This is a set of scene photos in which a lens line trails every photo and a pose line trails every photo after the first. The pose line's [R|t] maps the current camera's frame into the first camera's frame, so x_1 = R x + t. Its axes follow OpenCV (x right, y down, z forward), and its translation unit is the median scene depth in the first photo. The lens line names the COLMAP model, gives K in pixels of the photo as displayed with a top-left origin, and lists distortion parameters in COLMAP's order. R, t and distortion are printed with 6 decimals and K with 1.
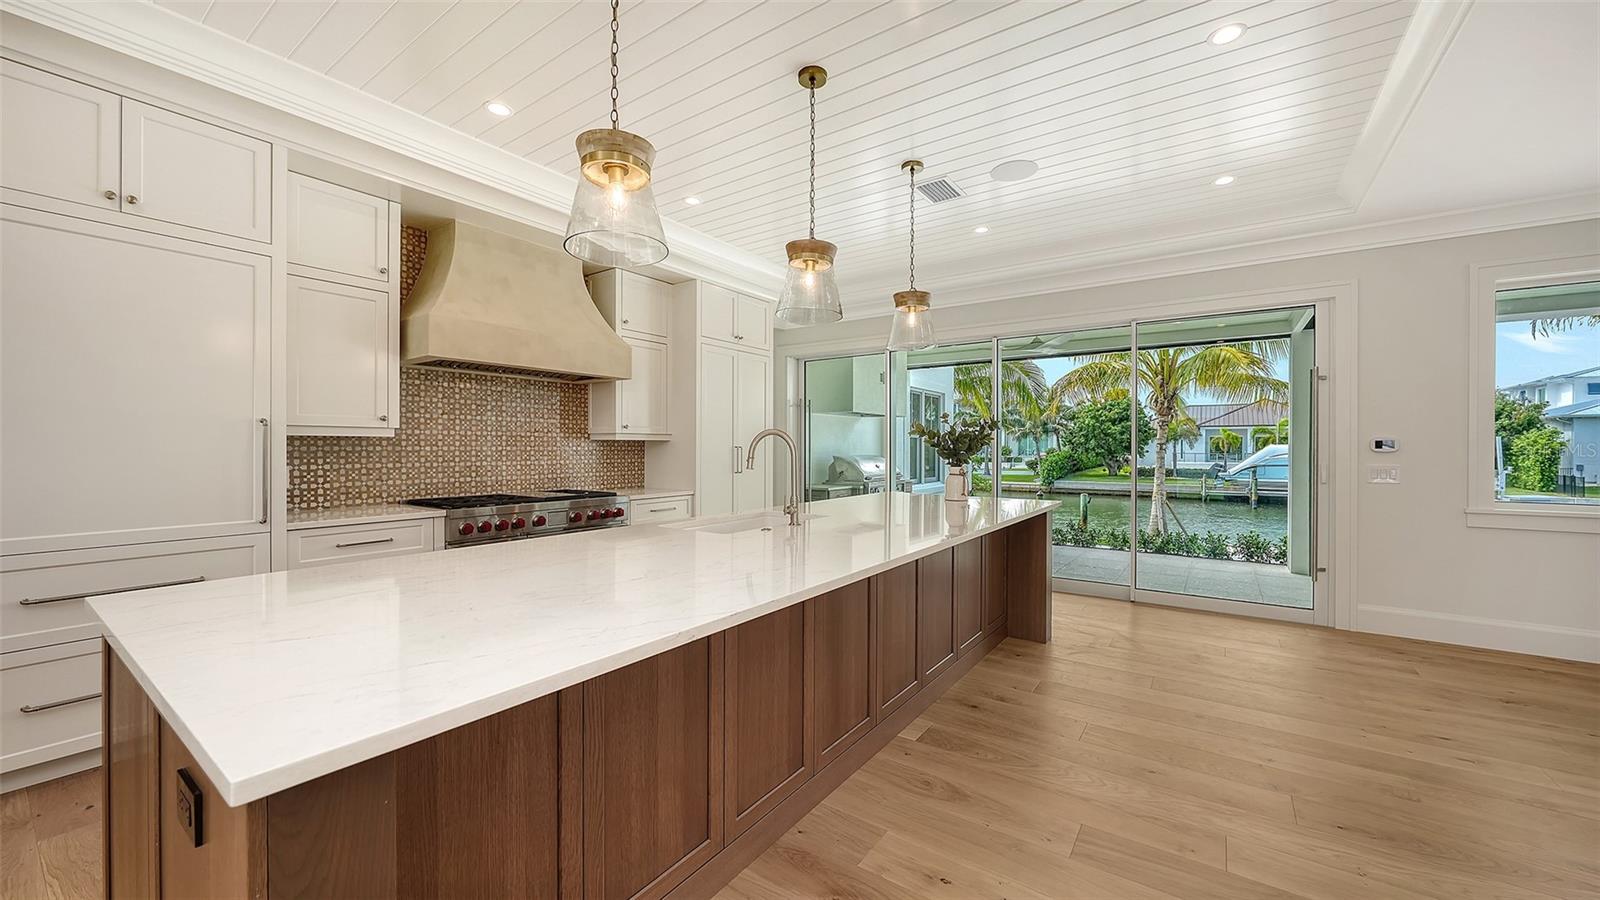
lens RADIAL K [[586.7, 0, 809.1], [0, 586.7, 452.7], [0, 0, 1]] dist [-0.000547, -0.000226]
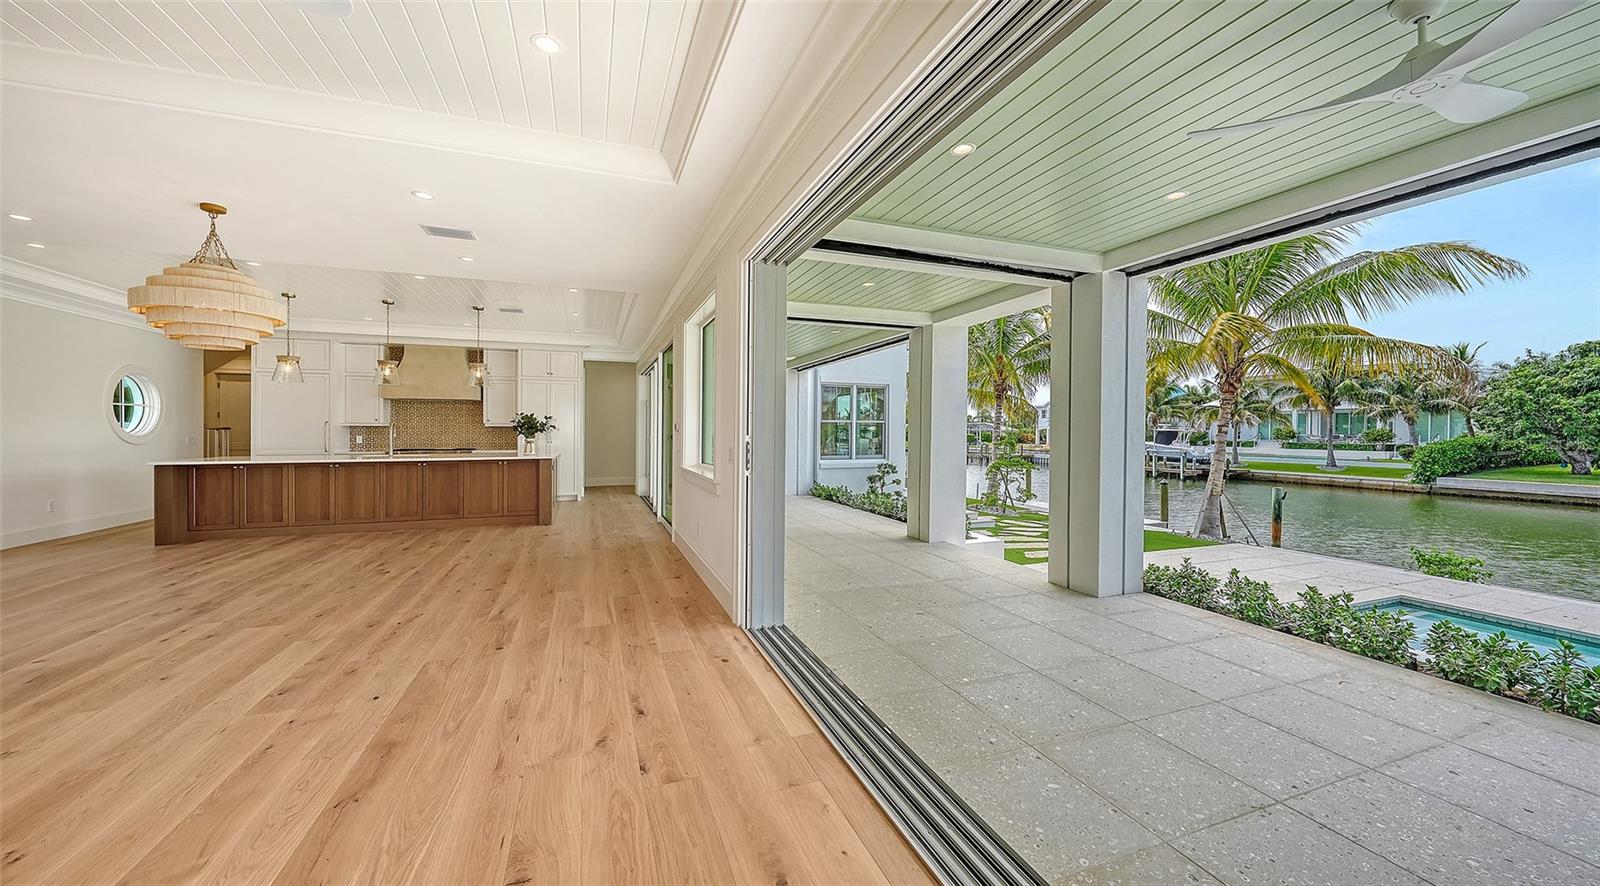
lens RADIAL K [[560.3, 0, 800.0], [0, 560.3, 443.0], [0, 0, 1]] dist [-0.000547, -0.000140]
pose [[0.823738, 0.012617, -0.566830, 0.219547], [-0.005513, 0.999883, 0.014245, 0.000468], [0.566944, -0.008609, 0.823712, -0.008372]]
